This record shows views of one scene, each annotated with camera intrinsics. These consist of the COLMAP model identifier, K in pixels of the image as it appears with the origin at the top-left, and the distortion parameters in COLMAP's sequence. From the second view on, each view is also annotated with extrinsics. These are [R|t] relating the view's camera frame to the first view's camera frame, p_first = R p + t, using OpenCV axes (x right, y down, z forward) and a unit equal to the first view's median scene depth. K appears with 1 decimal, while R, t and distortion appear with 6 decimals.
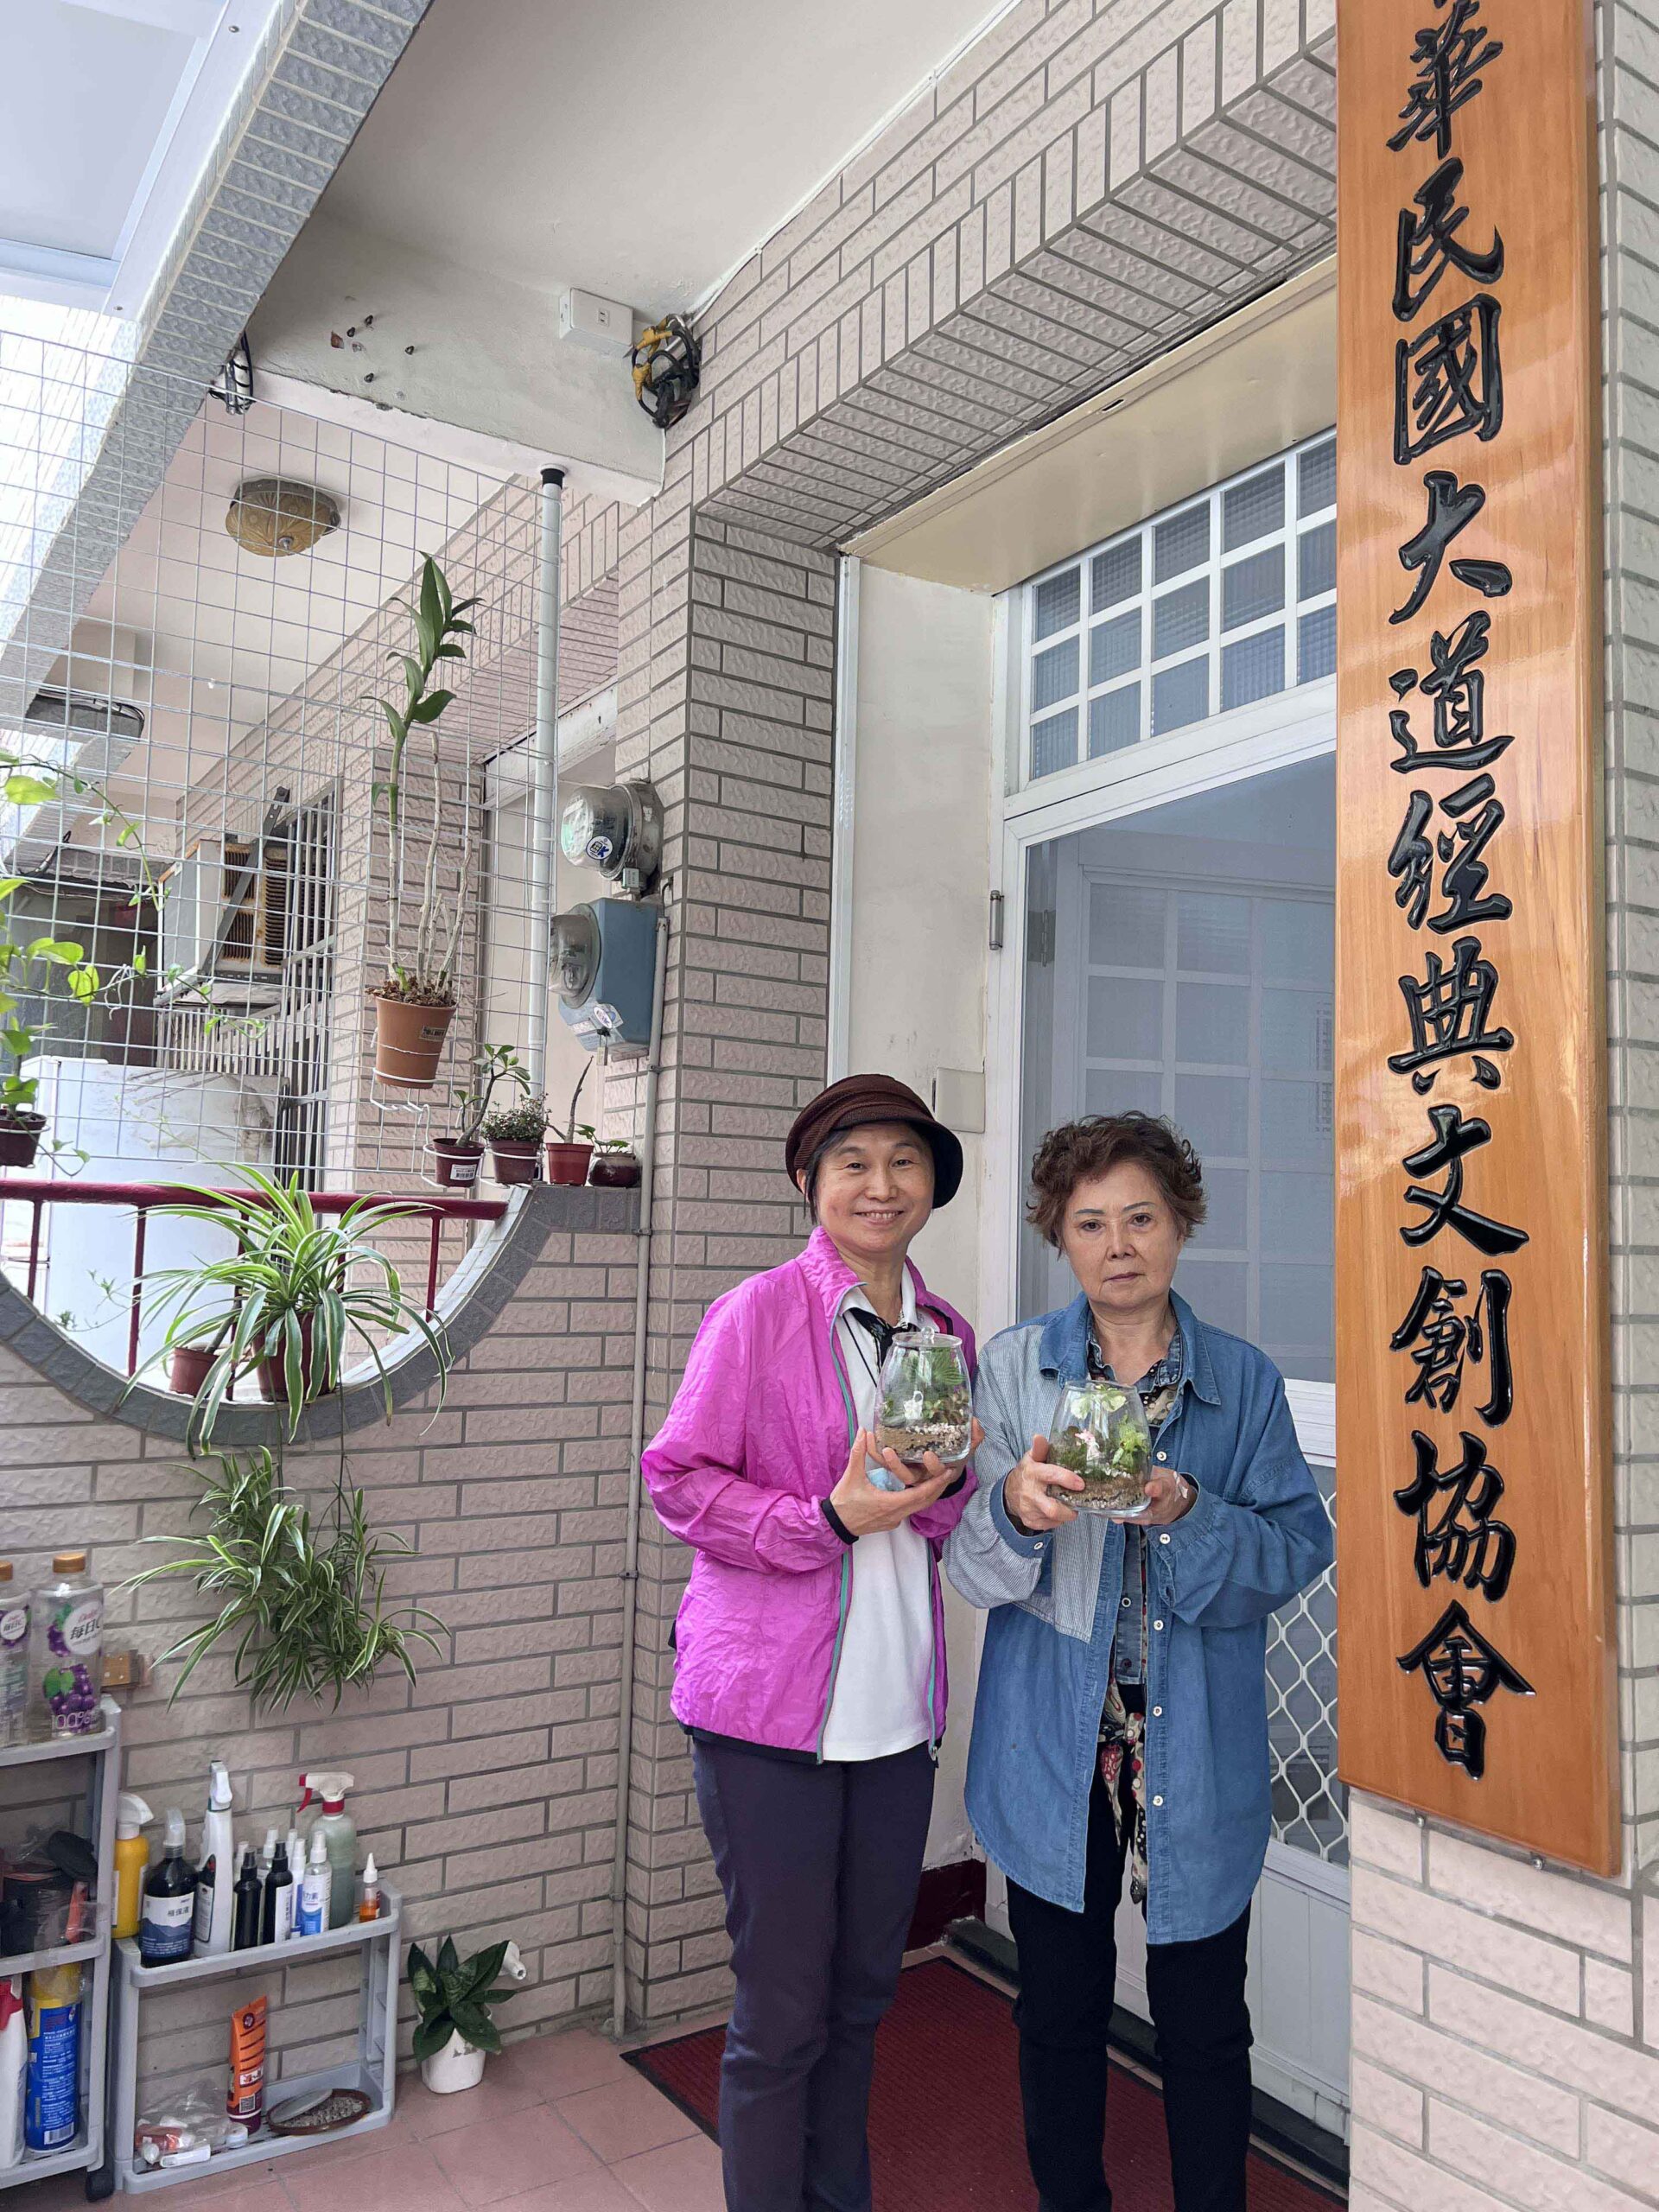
lens RADIAL K [[1677.8, 0, 829.5], [0, 1677.8, 1106.0], [0, 0, 1]] dist [0.055891, -0.063133]
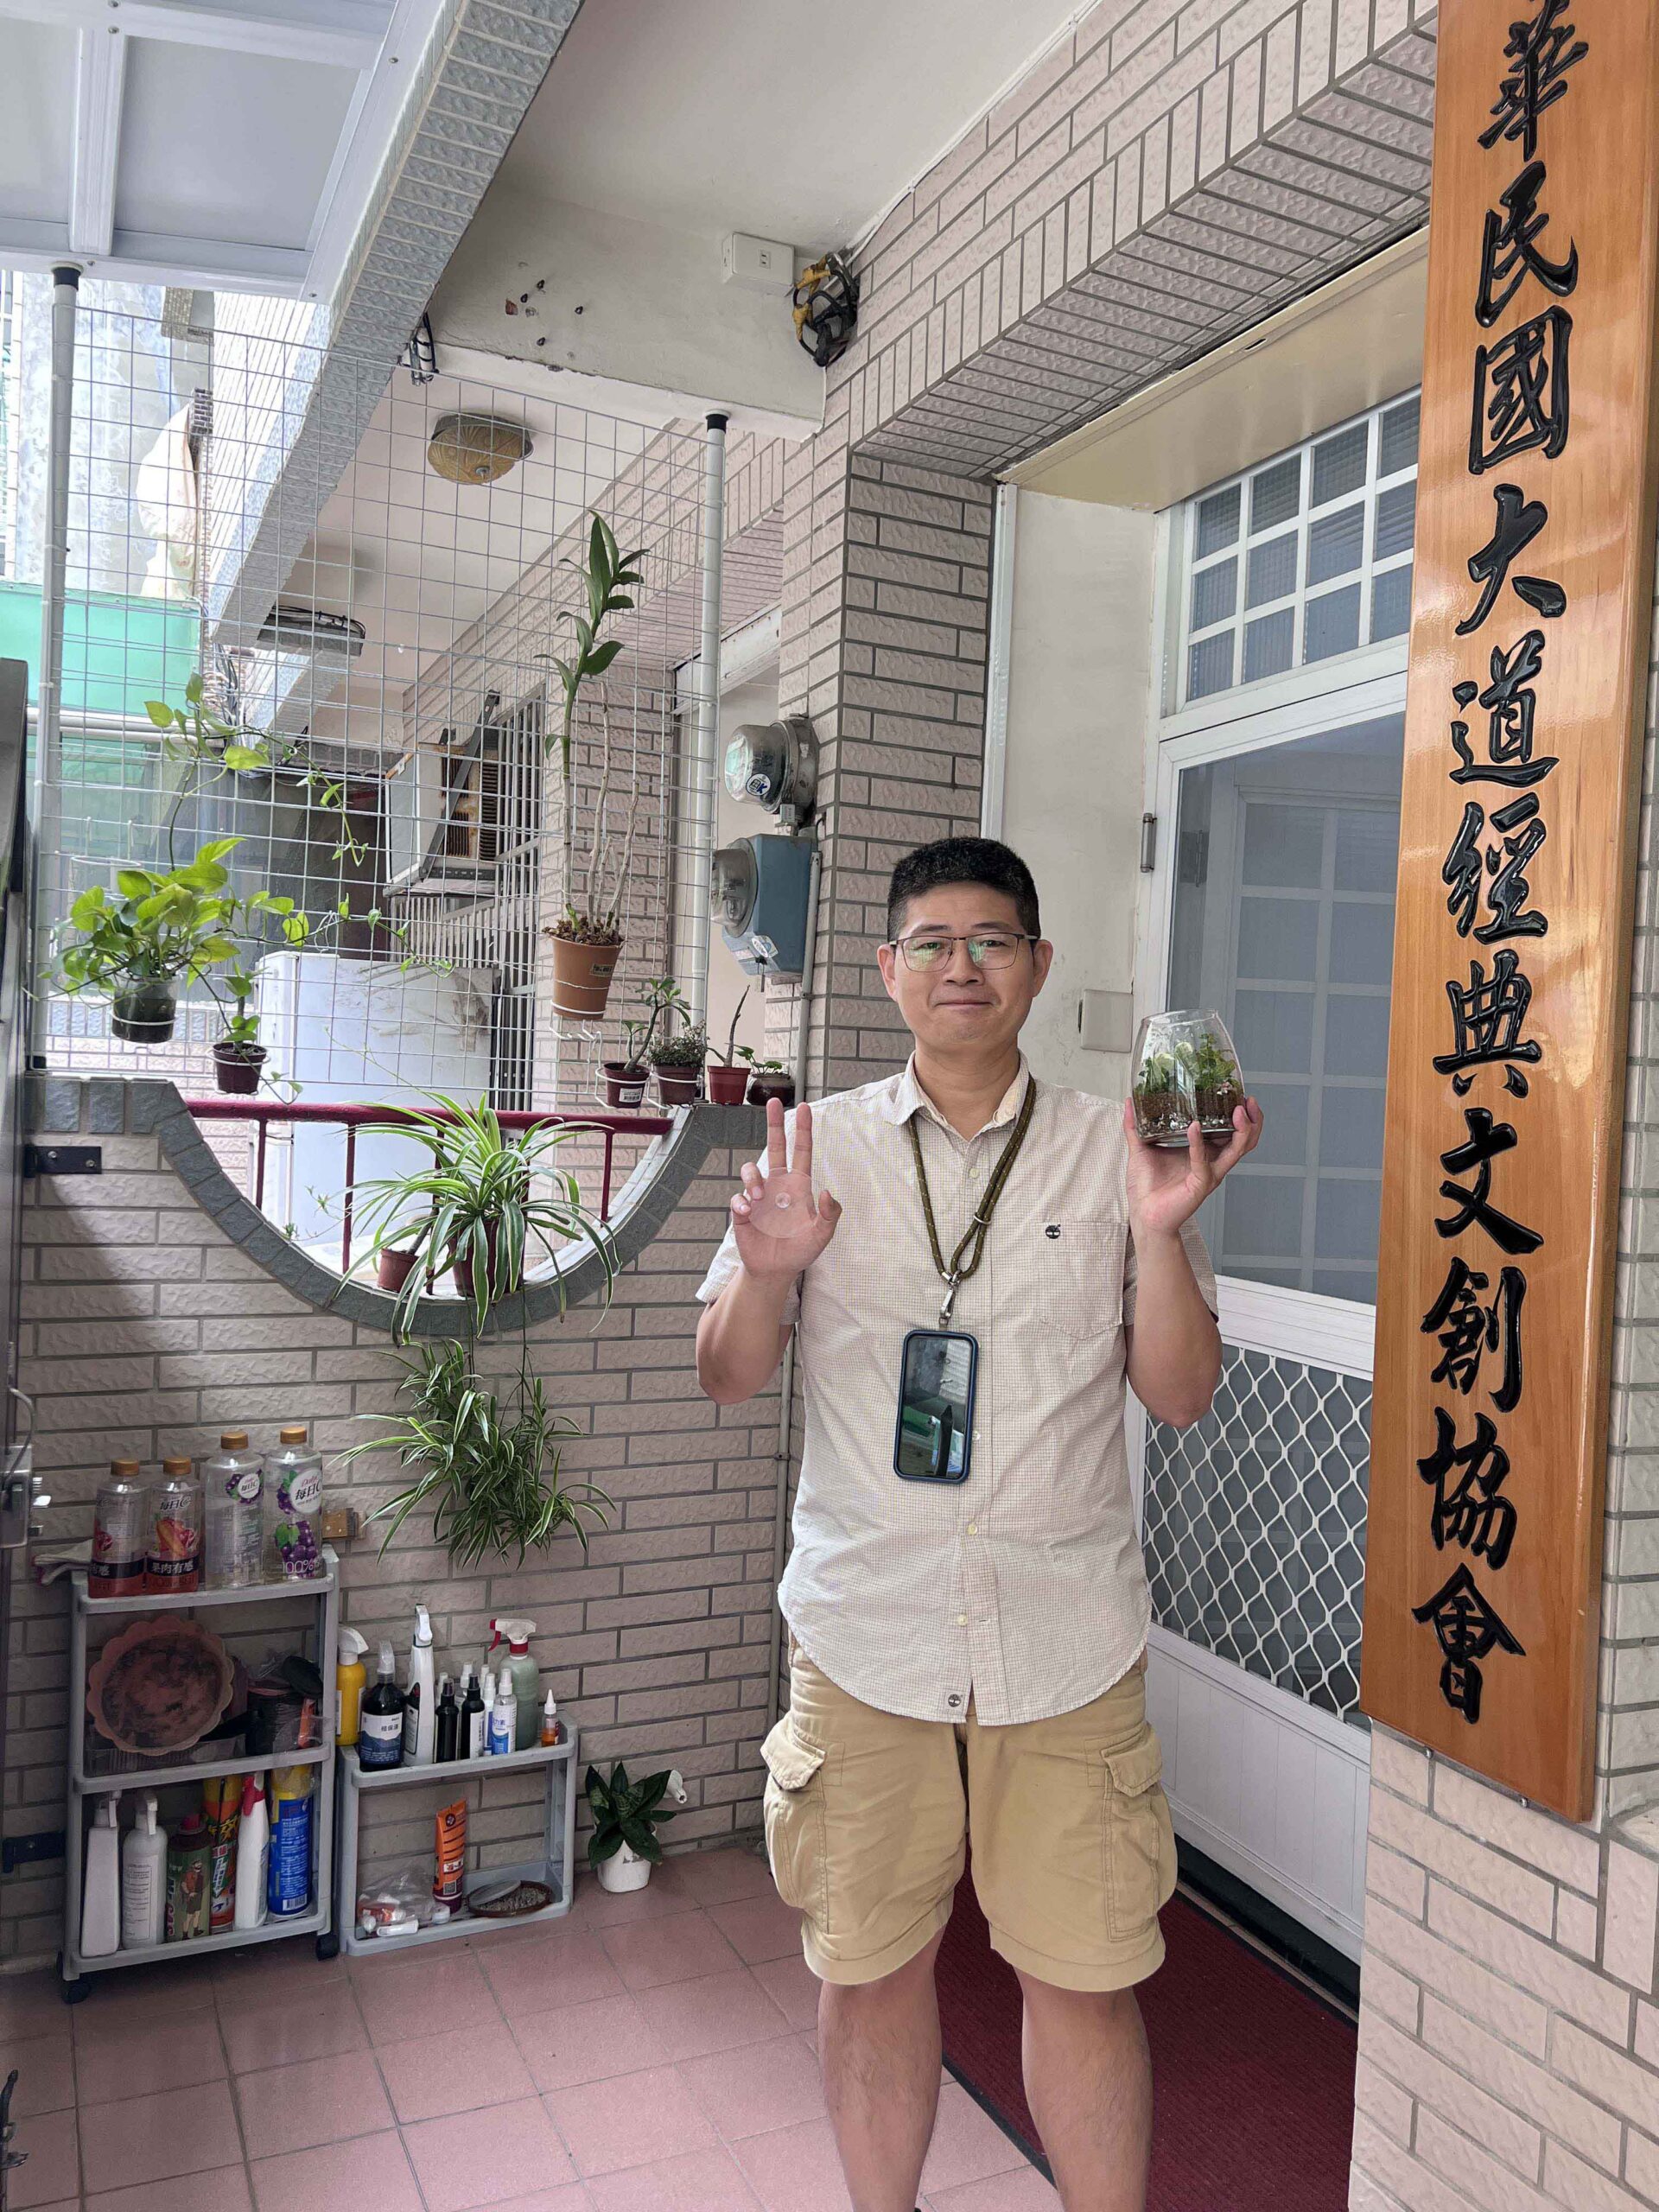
lens RADIAL K [[1676.3, 0, 808.1], [0, 1676.3, 1107.6], [0, 0, 1]] dist [0.054650, -0.059857]
pose [[0.988912, 0.018090, -0.147399, 0.065662], [-0.004131, 0.995520, 0.094464, -0.062791], [0.148447, -0.092808, 0.984556, -0.067289]]
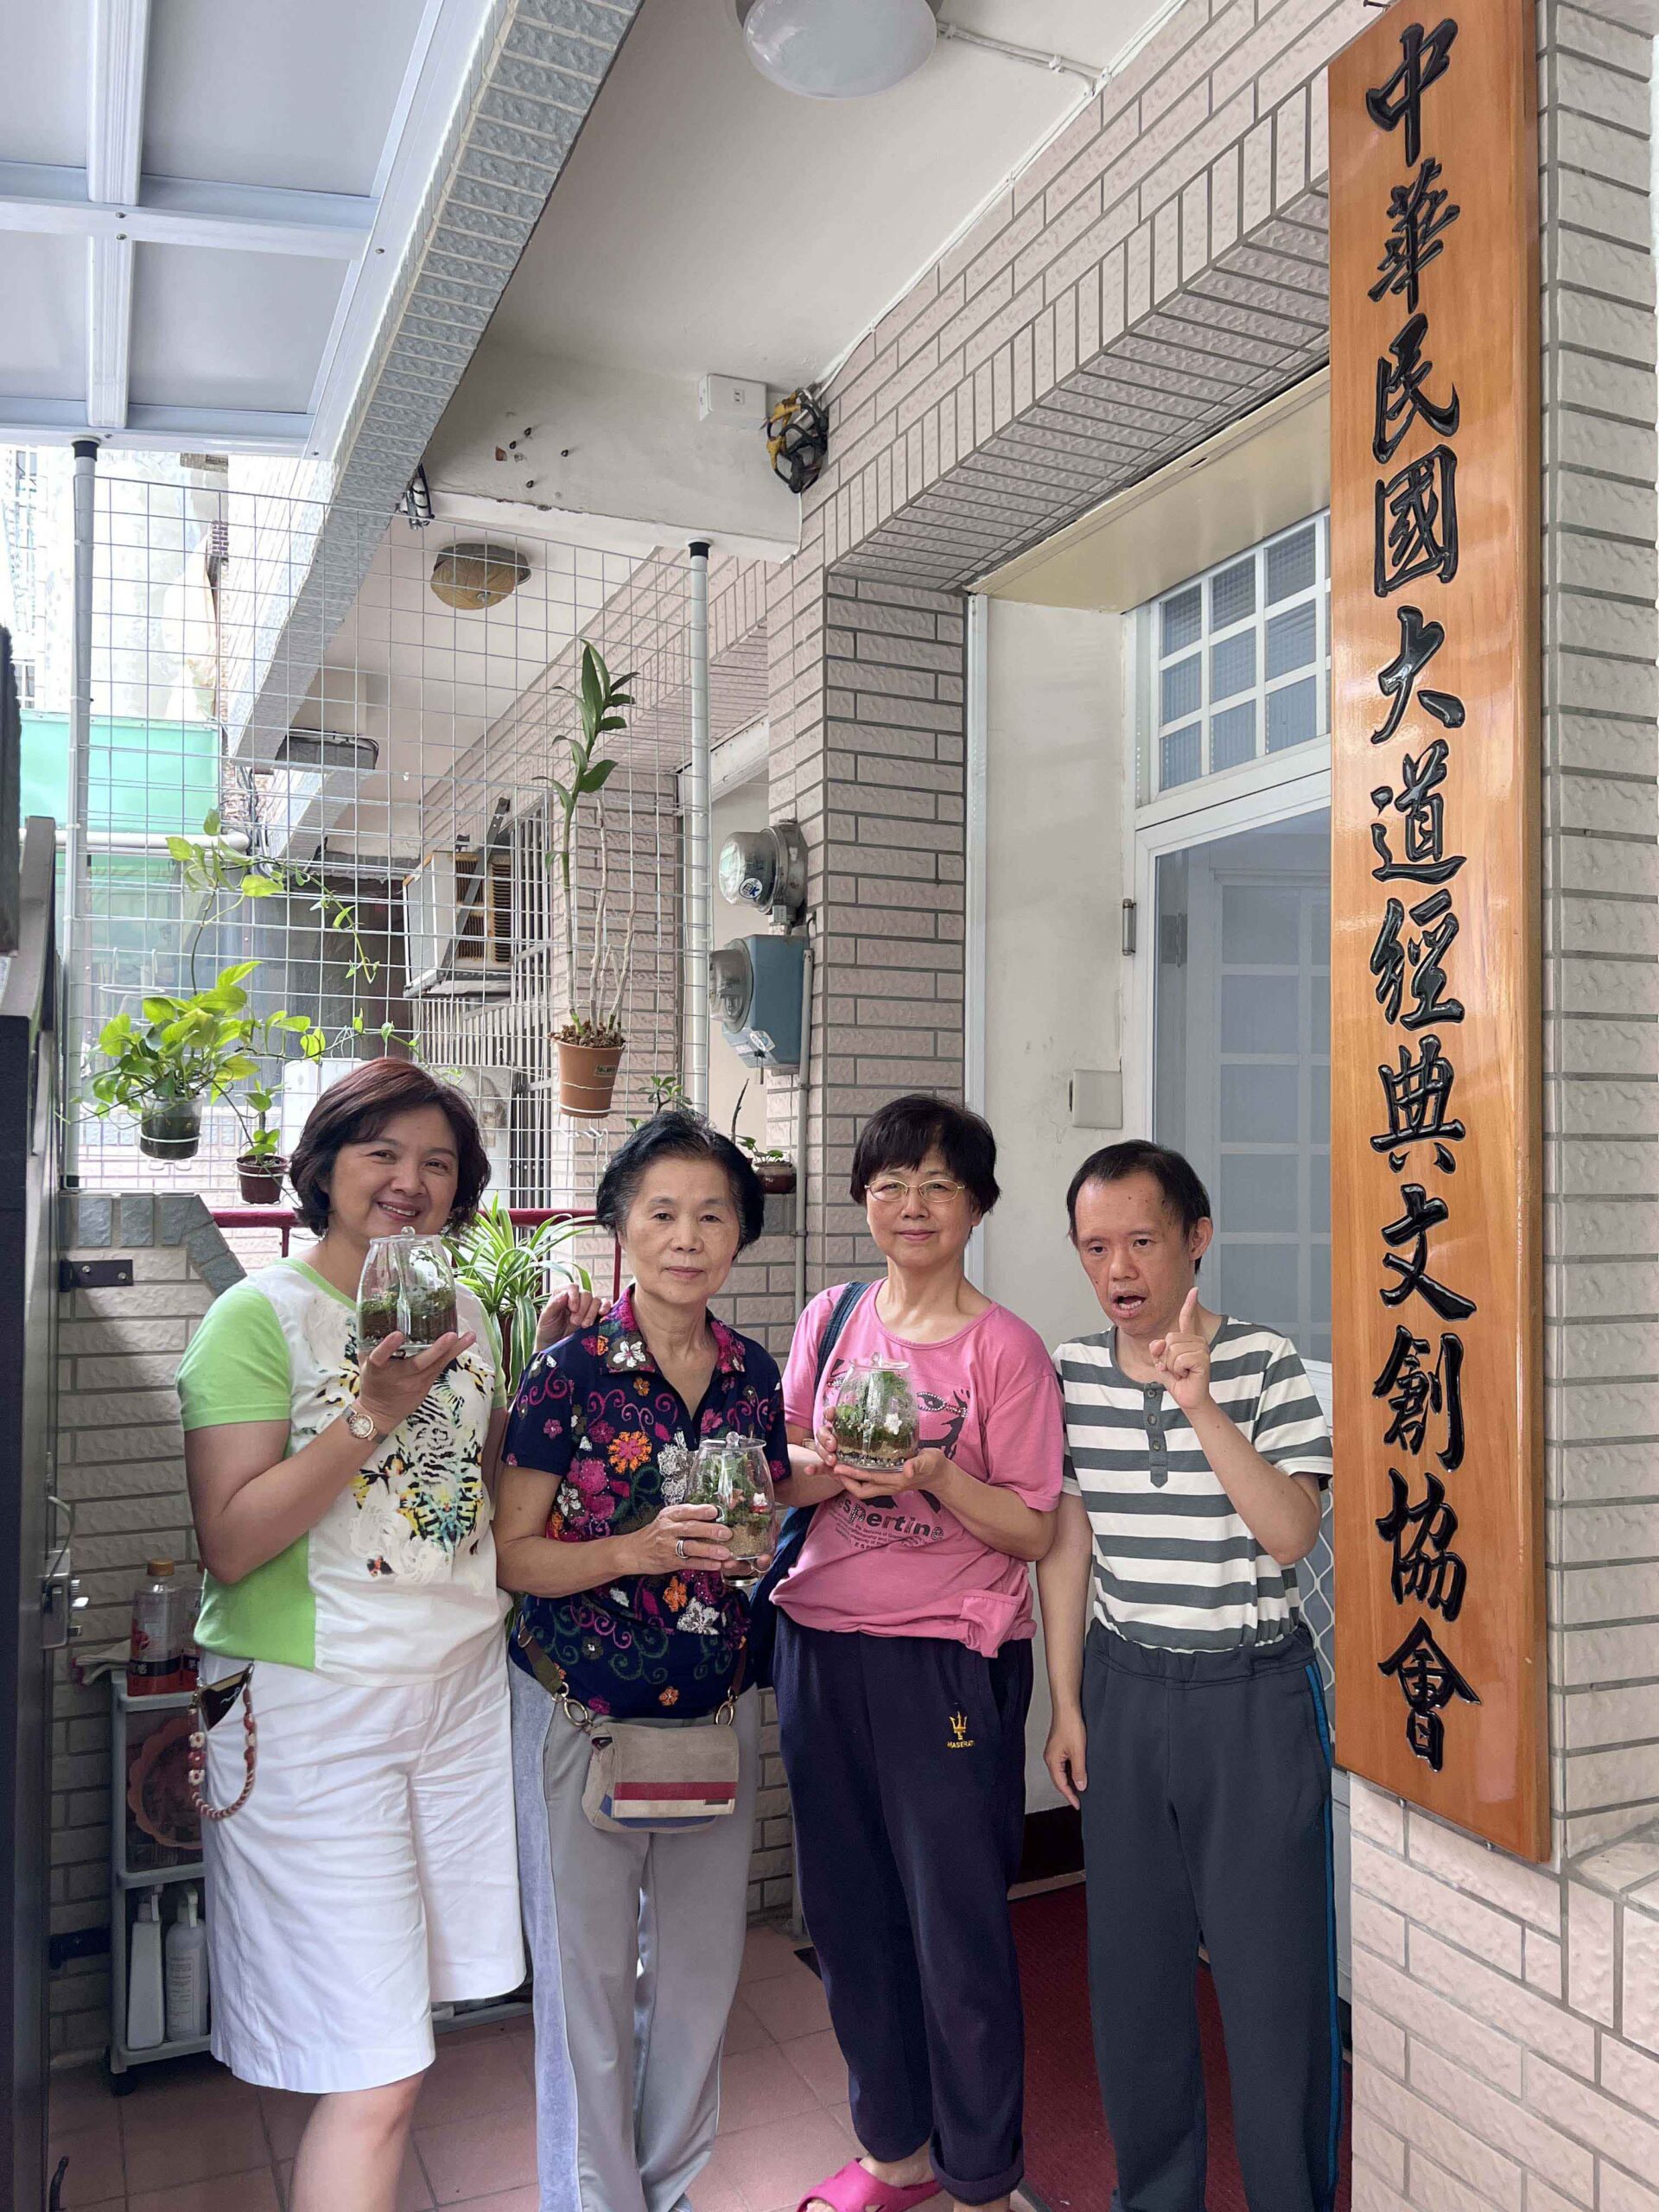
lens RADIAL K [[1676.3, 0, 808.1], [0, 1676.3, 1107.6], [0, 0, 1]] dist [0.054650, -0.059857]
pose [[0.986029, -0.025655, -0.164586, 0.096178], [0.034275, 0.998173, 0.049752, -0.076663], [0.163009, -0.054698, 0.985107, -0.110071]]
